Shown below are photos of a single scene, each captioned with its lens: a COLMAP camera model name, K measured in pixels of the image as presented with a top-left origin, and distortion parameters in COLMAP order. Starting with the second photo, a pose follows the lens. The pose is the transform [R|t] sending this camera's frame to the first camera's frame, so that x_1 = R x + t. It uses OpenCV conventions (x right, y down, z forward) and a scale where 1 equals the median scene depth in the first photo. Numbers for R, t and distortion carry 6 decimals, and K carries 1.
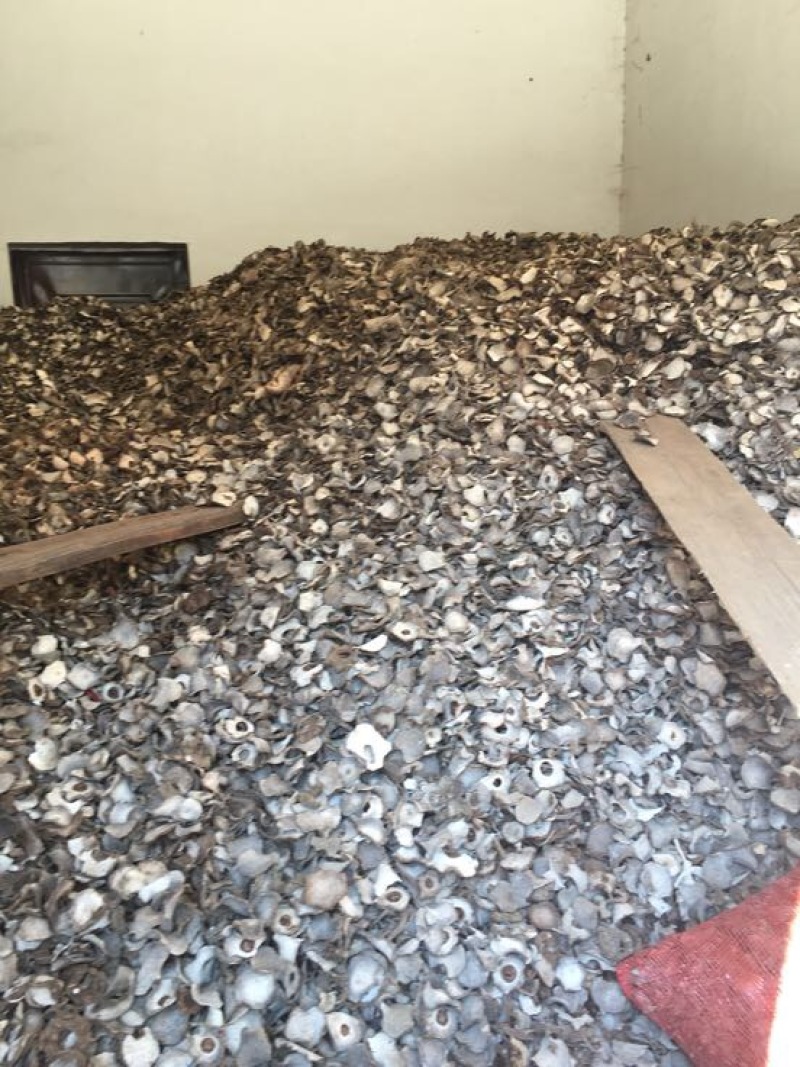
lens RADIAL K [[906.1, 0, 399.1], [0, 906.1, 532.5], [0, 0, 1]] dist [0.075740, -0.099528]
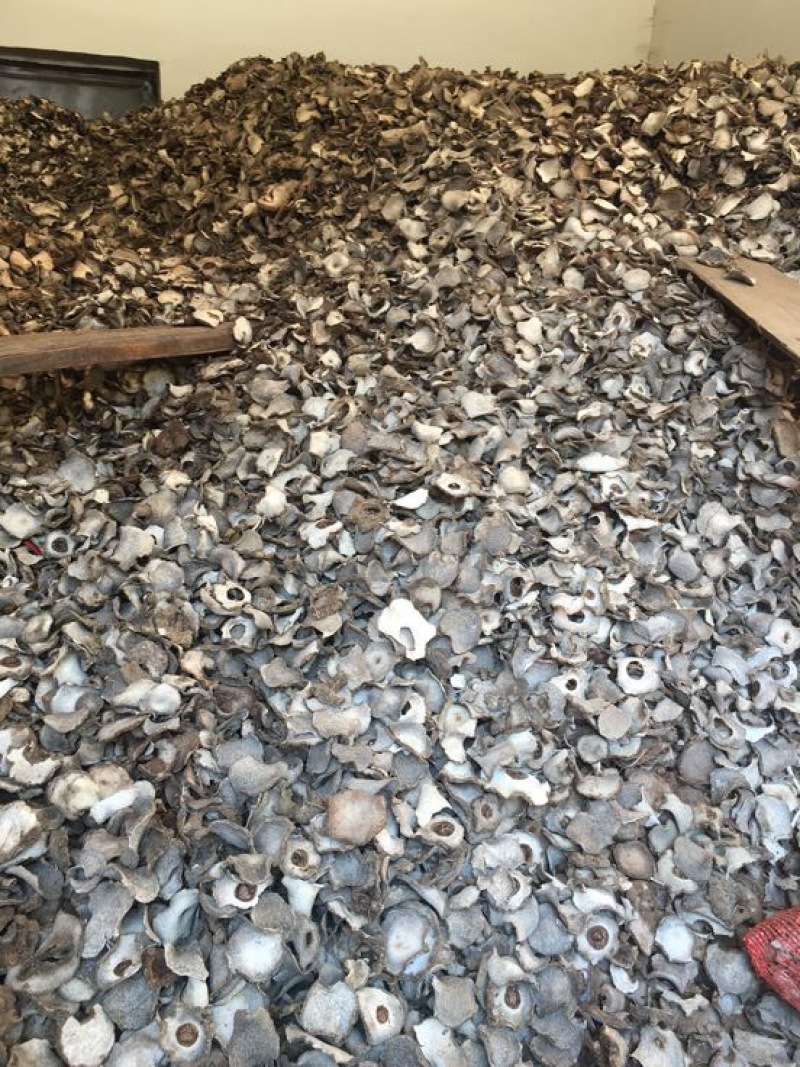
lens RADIAL K [[906.1, 0, 397.5], [0, 906.1, 531.2], [0, 0, 1]] dist [0.075740, -0.099528]
pose [[0.997171, 0.056675, 0.049377, -0.070678], [-0.061354, 0.993189, 0.099057, 0.070961], [-0.043426, -0.101806, 0.993856, 0.231767]]
